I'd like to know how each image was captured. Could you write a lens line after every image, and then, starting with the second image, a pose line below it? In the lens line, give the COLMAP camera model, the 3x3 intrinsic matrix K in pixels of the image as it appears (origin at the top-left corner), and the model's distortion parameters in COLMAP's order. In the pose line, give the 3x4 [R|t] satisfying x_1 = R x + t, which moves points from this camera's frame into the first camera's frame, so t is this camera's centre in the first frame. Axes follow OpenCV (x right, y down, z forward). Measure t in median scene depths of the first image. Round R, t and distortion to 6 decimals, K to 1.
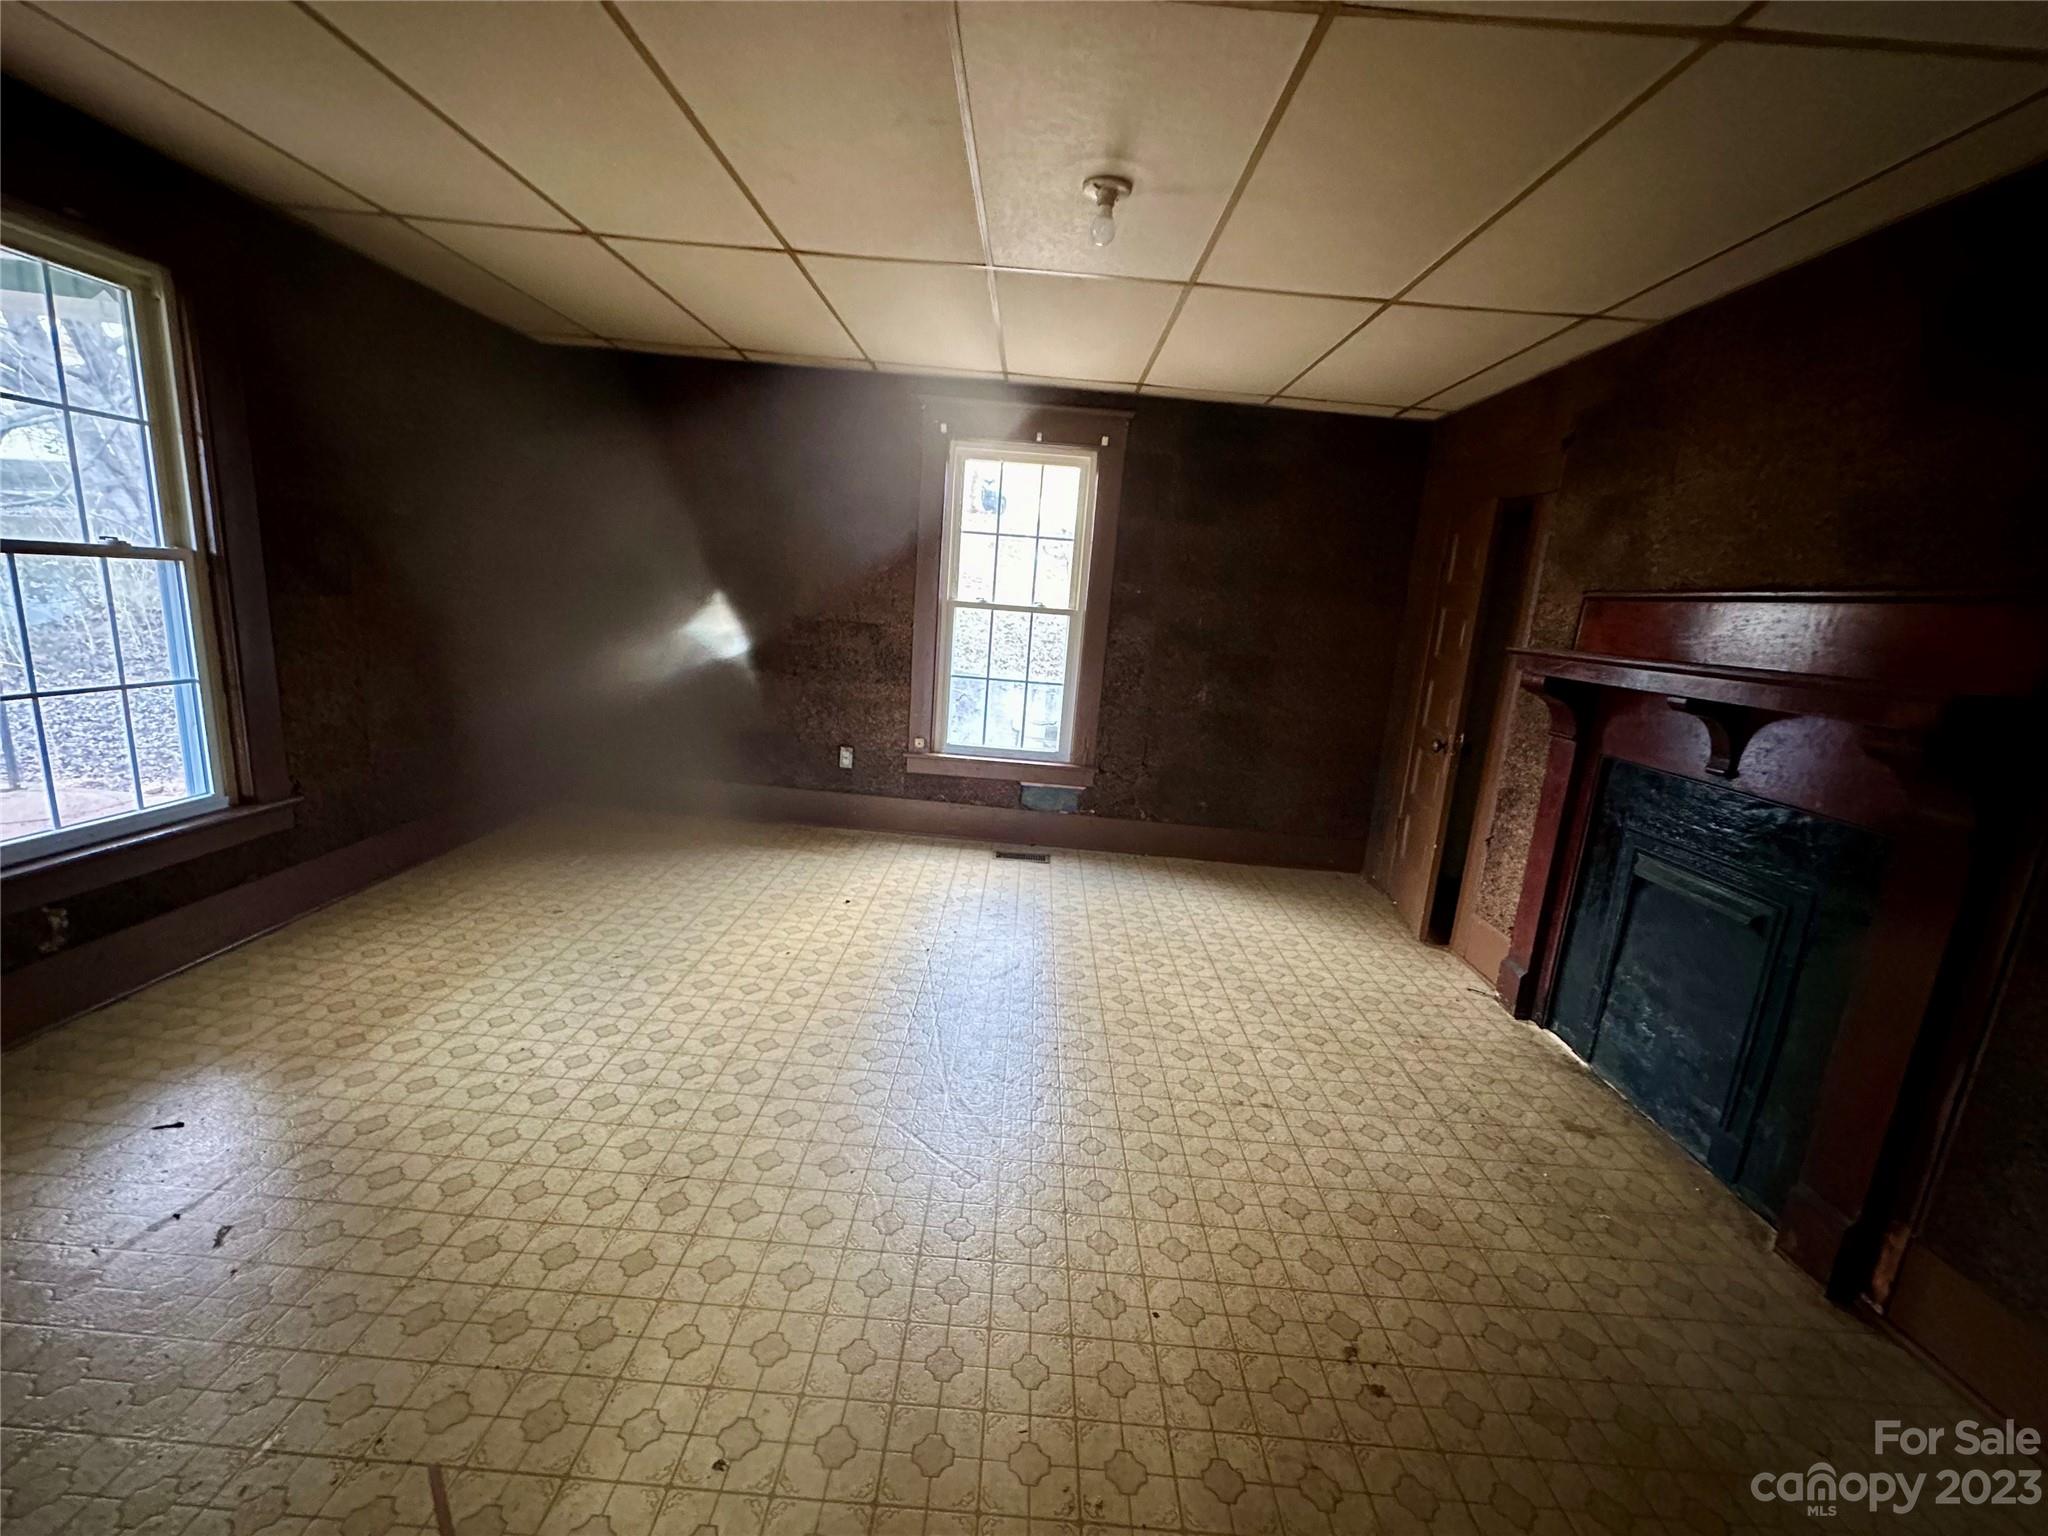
lens RADIAL K [[814.2, 0, 1020.6], [0, 814.2, 759.3], [0, 0, 1]] dist [-0.003685, 0.000717]
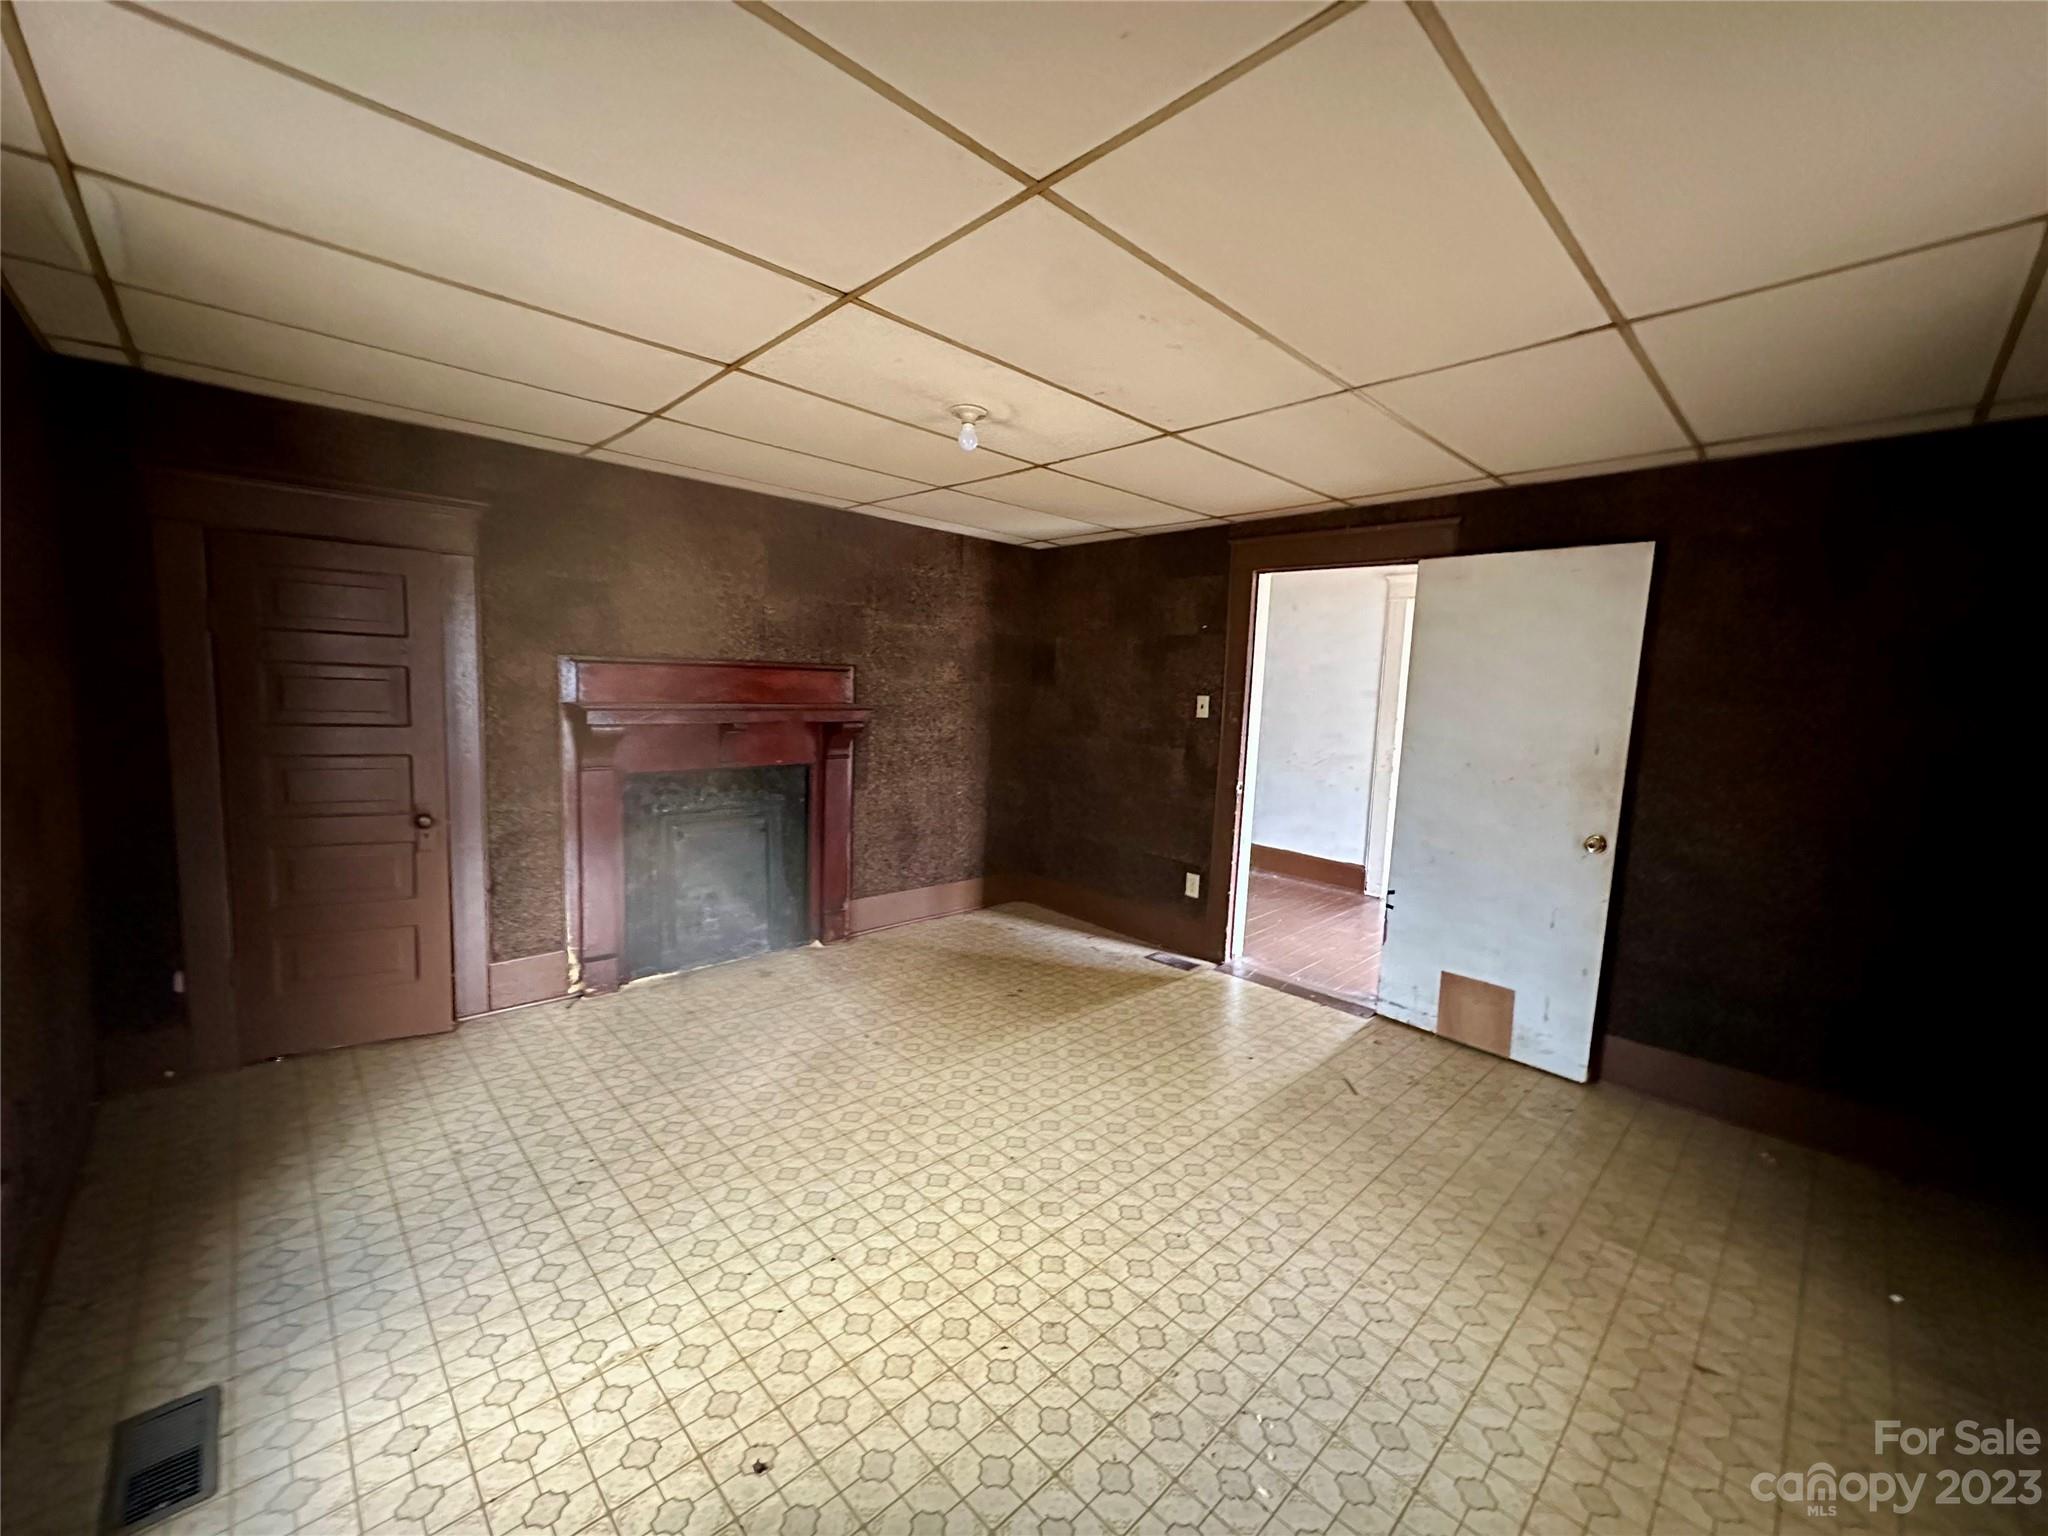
lens RADIAL K [[814.2, 0, 1022.7], [0, 814.2, 771.3], [0, 0, 1]] dist [-0.003685, 0.000717]
pose [[-0.699446, -0.184399, 0.690487, -0.767103], [0.050547, 0.950958, 0.305163, -0.430500], [-0.712895, 0.248347, -0.655823, 1.545980]]
